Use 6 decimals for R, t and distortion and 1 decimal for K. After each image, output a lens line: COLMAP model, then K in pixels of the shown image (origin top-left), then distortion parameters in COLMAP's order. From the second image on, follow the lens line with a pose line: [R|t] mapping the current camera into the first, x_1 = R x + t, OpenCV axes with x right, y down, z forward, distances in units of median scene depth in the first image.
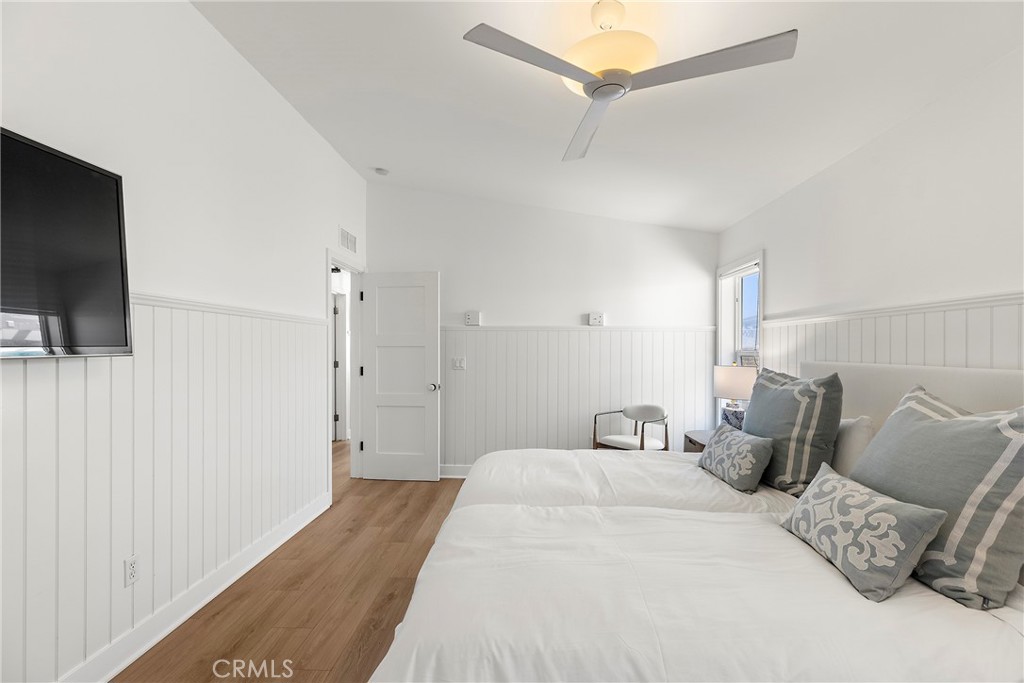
lens RADIAL K [[446.6, 0, 512.0], [0, 446.6, 341.5], [0, 0, 1]] dist [0.014452, -0.000276]
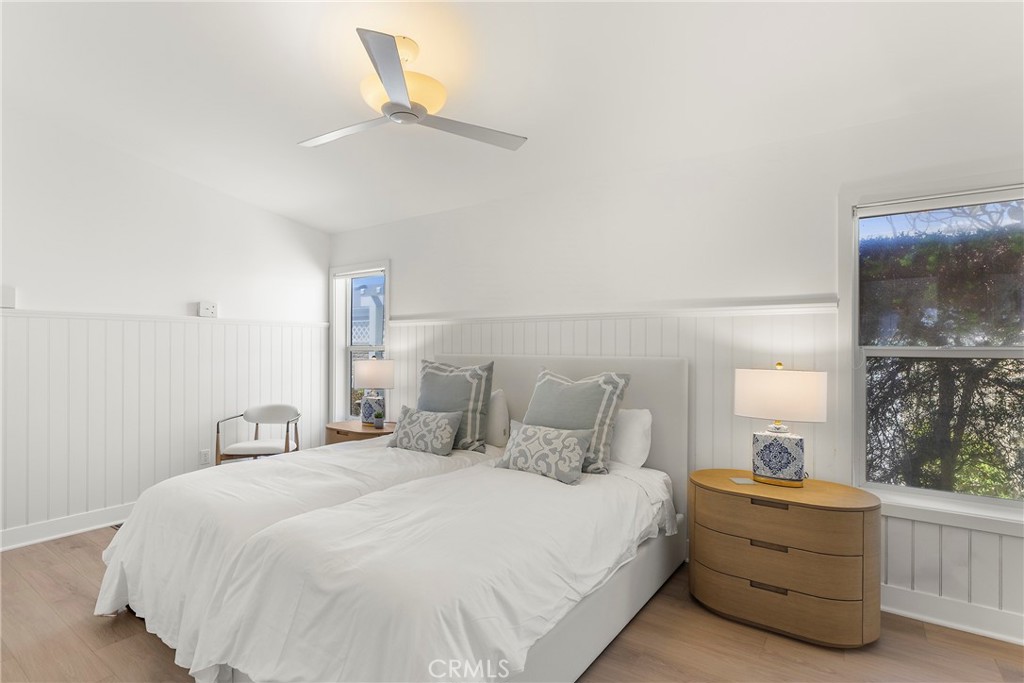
lens RADIAL K [[507.2, 0, 460.6], [0, 507.2, 332.5], [0, 0, 1]] dist [0.001801, 0.000382]
pose [[0.584080, 0.018768, 0.811479, -0.654515], [-0.012400, 0.999822, -0.014199, 0.002279], [-0.811601, -0.001769, 0.584209, 0.122472]]
